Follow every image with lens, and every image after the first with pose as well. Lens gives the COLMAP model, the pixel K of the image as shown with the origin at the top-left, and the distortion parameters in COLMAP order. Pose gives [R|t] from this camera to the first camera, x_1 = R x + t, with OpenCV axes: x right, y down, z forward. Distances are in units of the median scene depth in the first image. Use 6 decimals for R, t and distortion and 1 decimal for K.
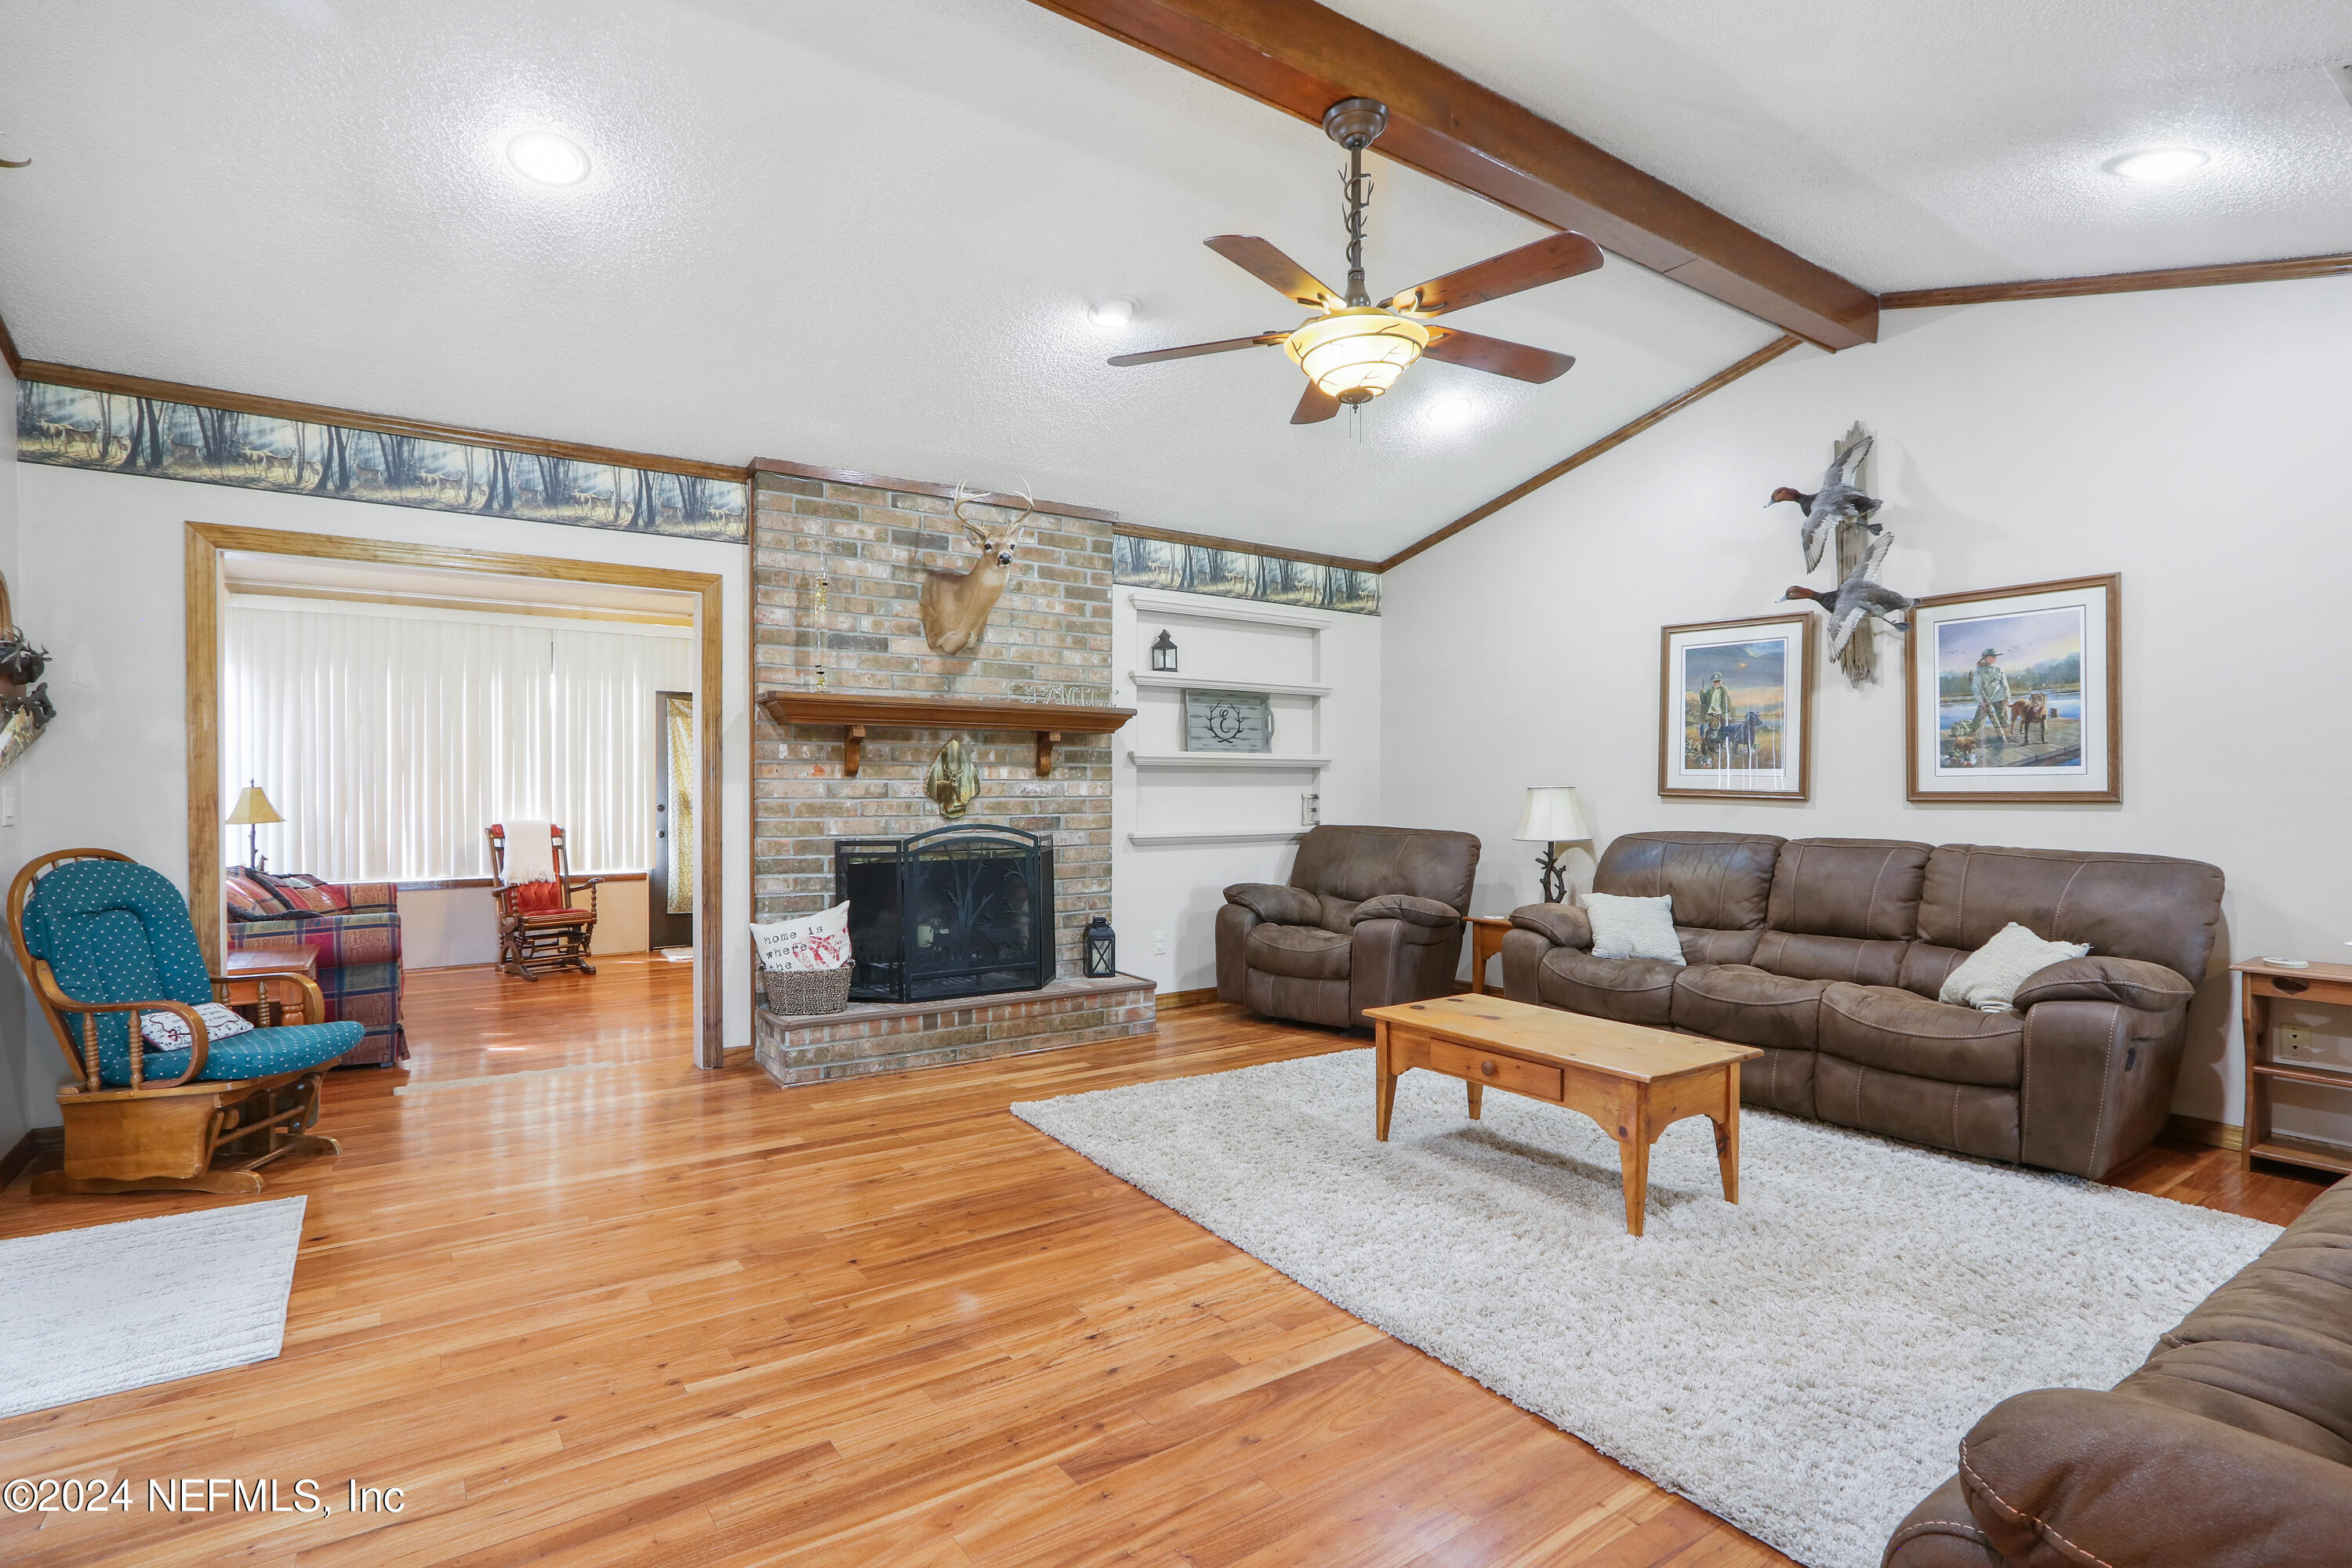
lens RADIAL K [[1143.7, 0, 1141.3], [0, 1143.7, 789.5], [0, 0, 1]] dist [-0.000714, 0.000679]
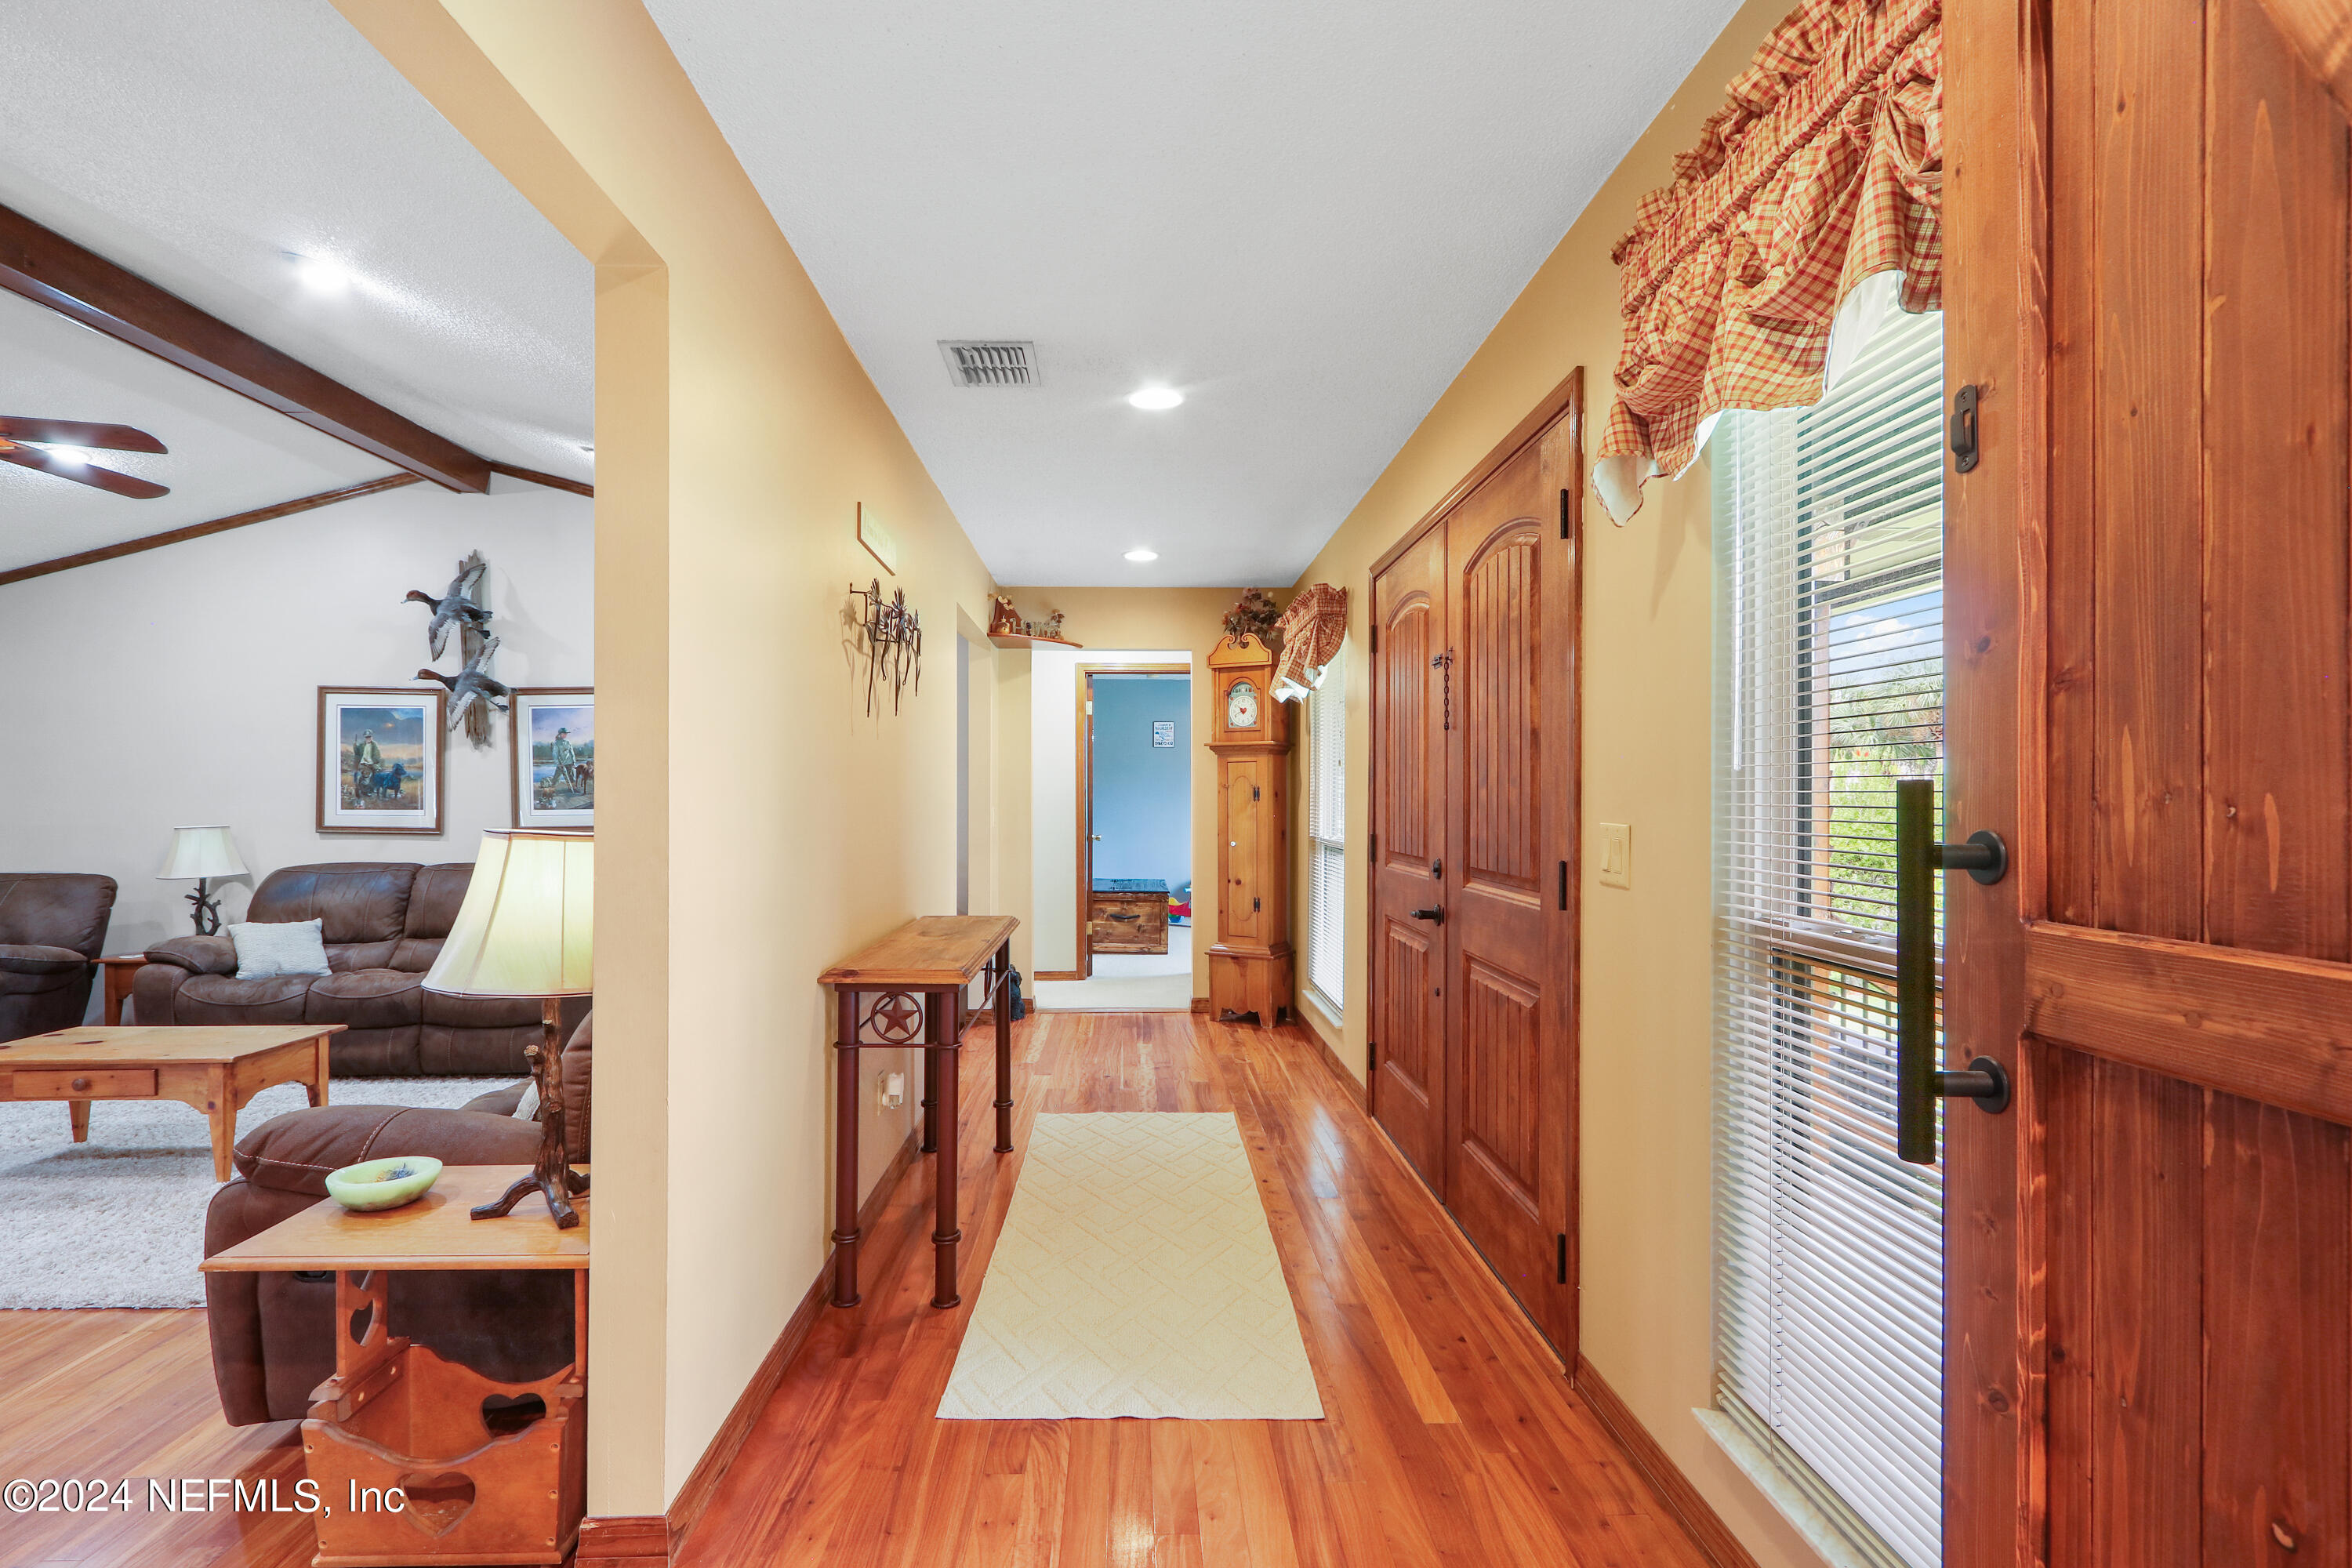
lens RADIAL K [[1109.4, 0, 1164.1], [0, 1109.4, 799.7], [0, 0, 1]] dist [-0.011718, 0.004328]
pose [[0.536292, -0.005038, 0.844018, -0.030618], [0.009584, 0.999954, -0.000121, -0.021664], [-0.843978, 0.008154, 0.536316, -0.351119]]
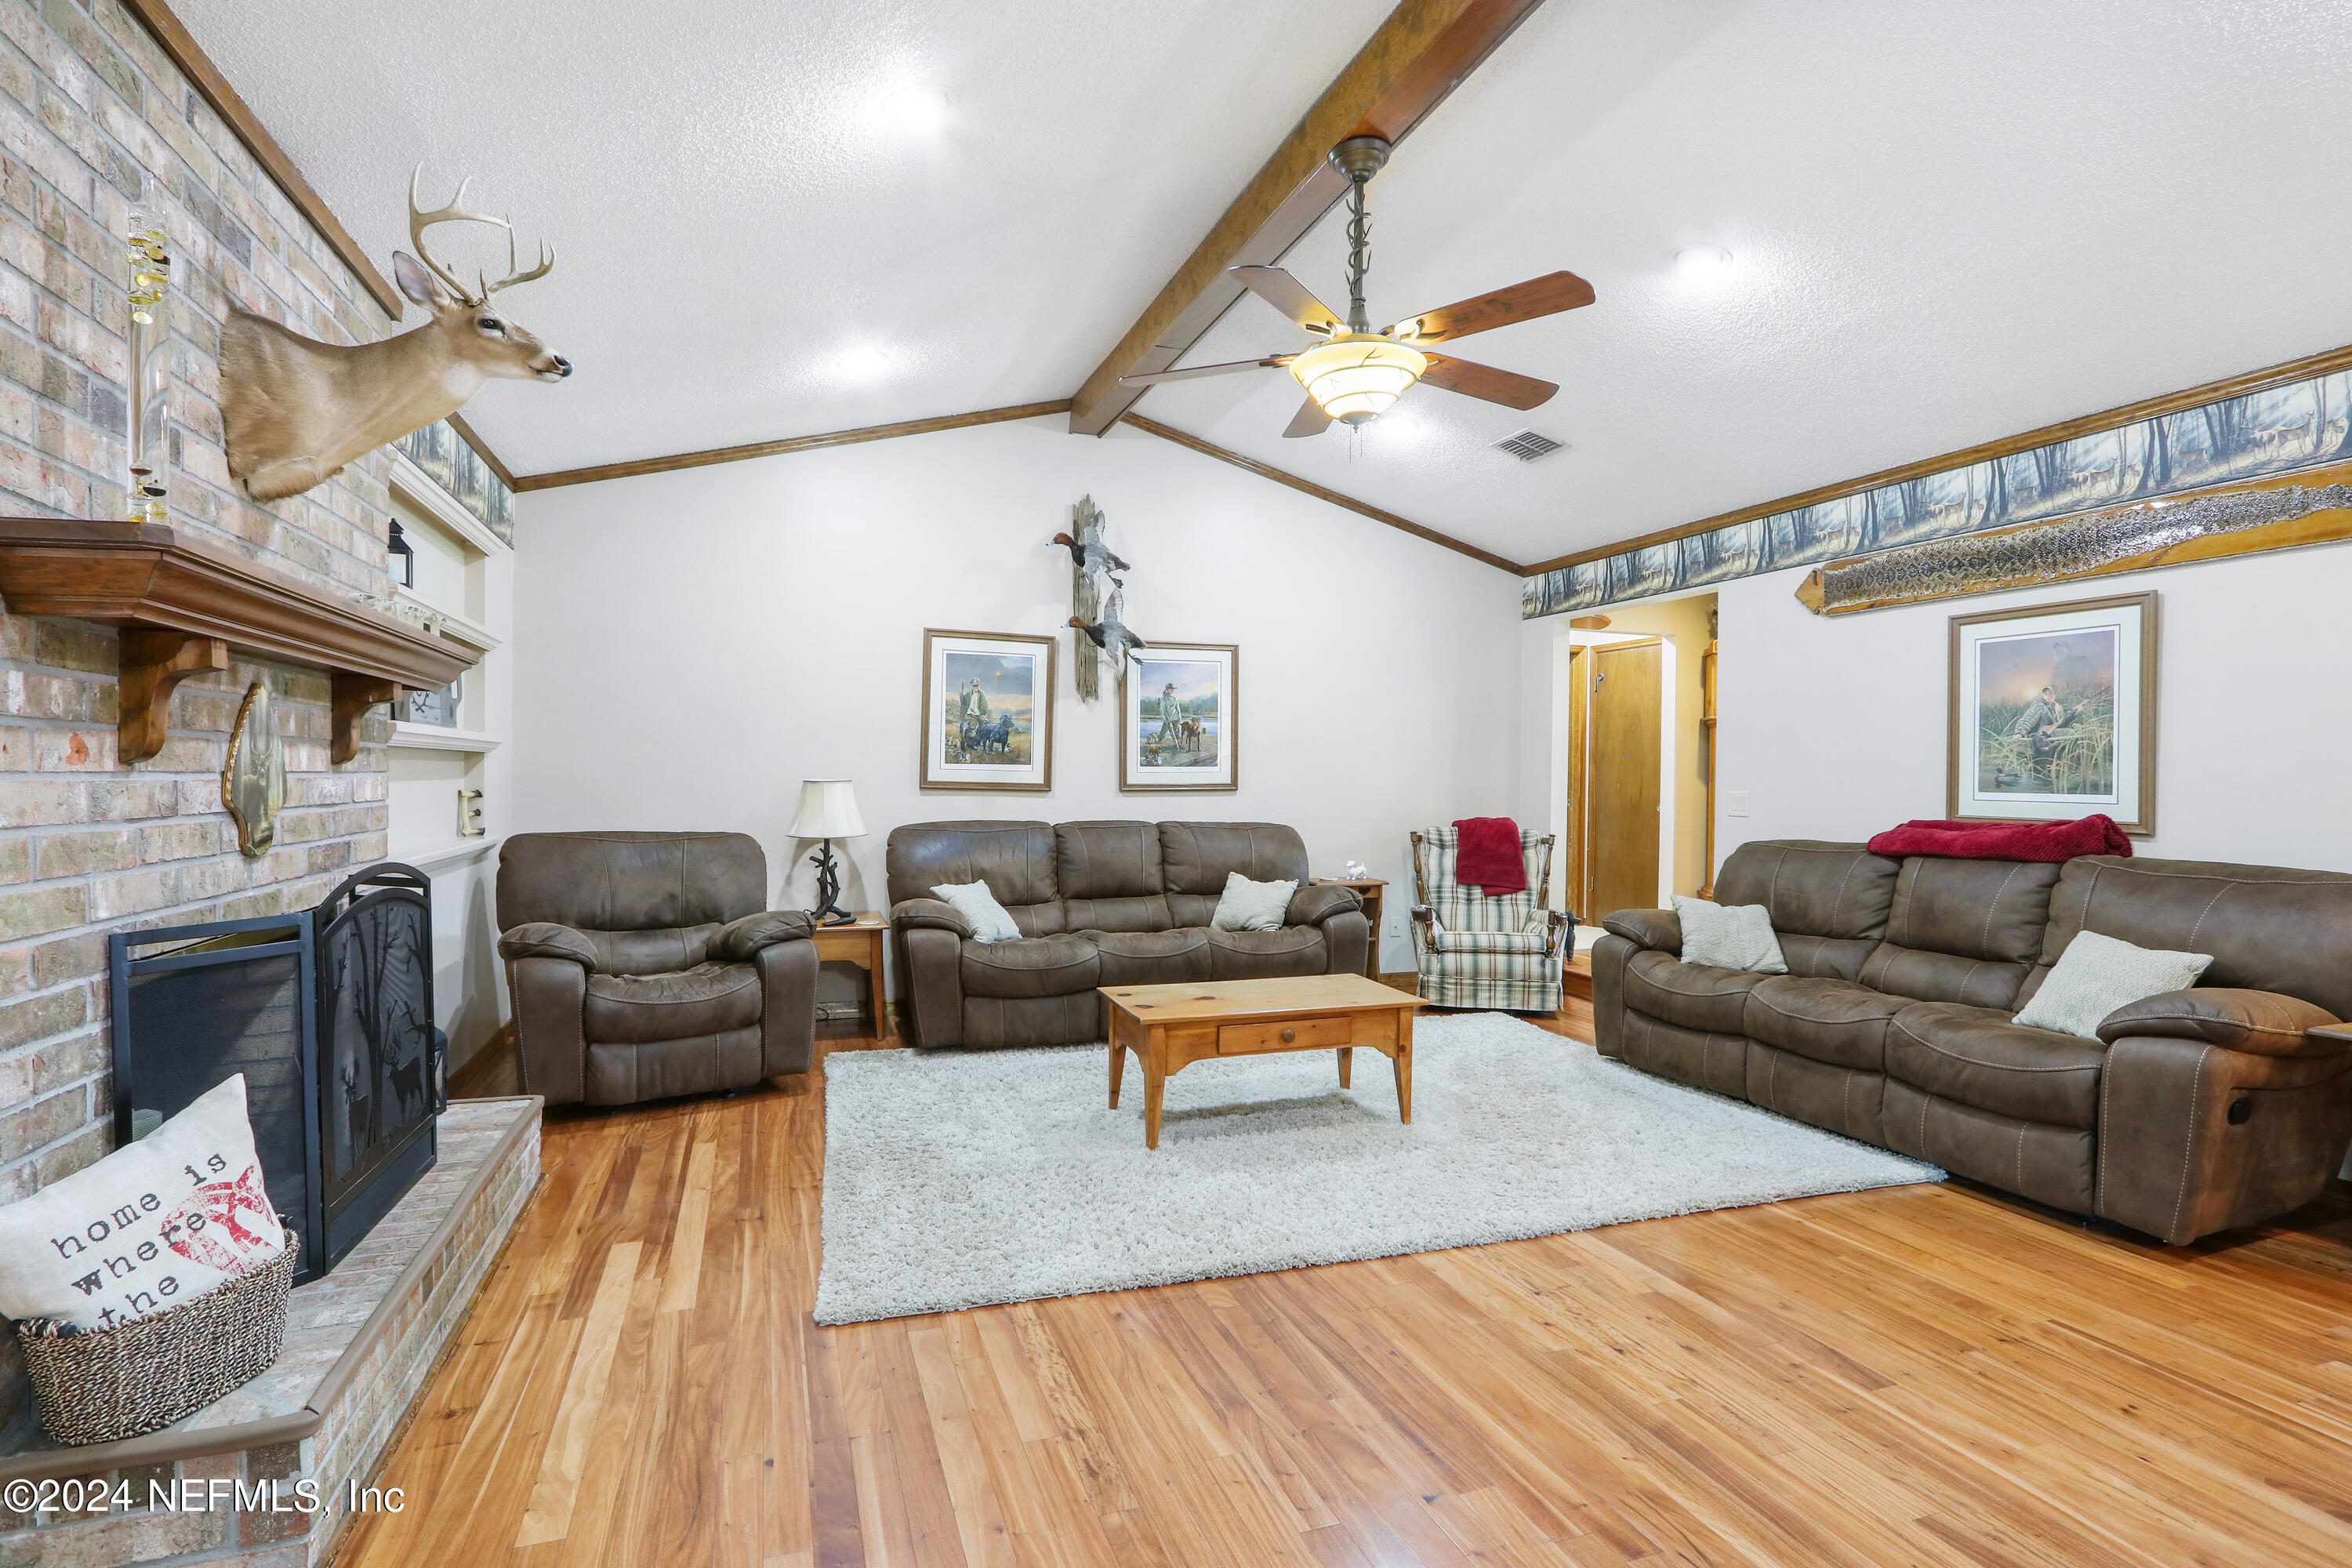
lens RADIAL K [[1109.4, 0, 1181.9], [0, 1109.4, 780.3], [0, 0, 1]] dist [-0.011718, 0.004328]
pose [[0.256814, -0.005136, 0.966447, -0.526063], [-0.000955, 0.999984, 0.005568, -0.008888], [-0.966460, -0.002352, 0.256805, 0.557887]]
